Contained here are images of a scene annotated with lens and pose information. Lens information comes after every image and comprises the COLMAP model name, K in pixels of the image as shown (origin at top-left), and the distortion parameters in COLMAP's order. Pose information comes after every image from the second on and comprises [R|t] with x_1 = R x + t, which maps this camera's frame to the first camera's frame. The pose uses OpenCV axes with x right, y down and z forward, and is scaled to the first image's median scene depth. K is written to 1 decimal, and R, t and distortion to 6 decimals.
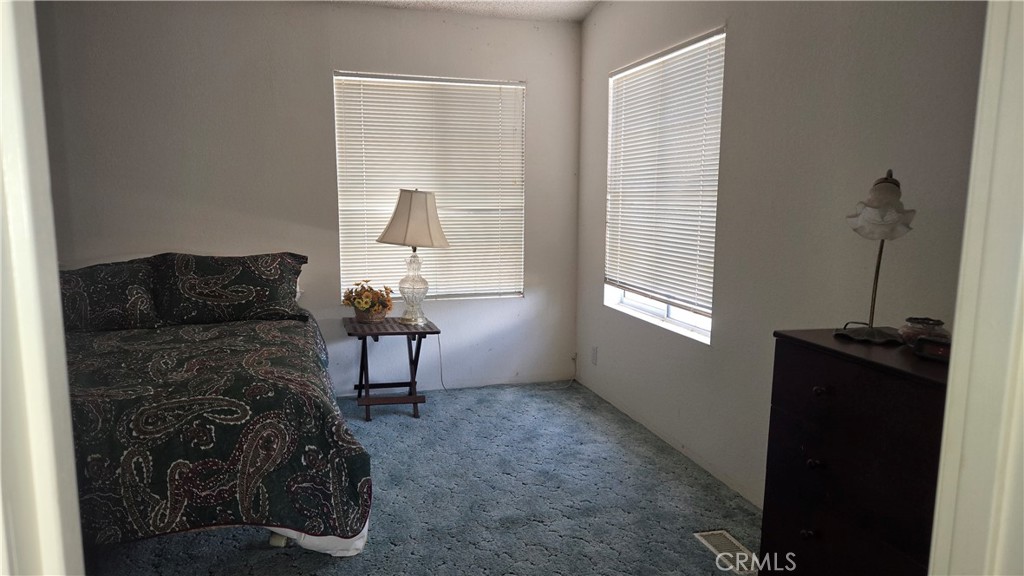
lens RADIAL K [[688.9, 0, 515.4], [0, 688.9, 289.1], [0, 0, 1]] dist [0.045598, 0.000741]
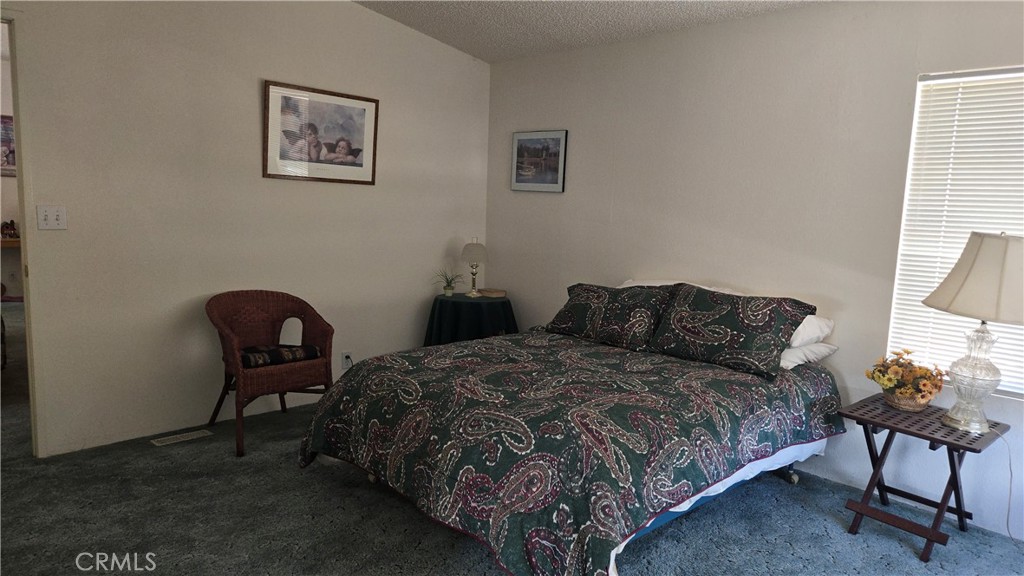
lens RADIAL K [[688.9, 0, 512.5], [0, 688.9, 292.9], [0, 0, 1]] dist [0.045598, 0.000741]
pose [[0.456434, 0.131935, -0.879921, 0.291866], [-0.161507, 0.984802, 0.063883, -0.064289], [0.874976, 0.112955, 0.470806, 0.318579]]
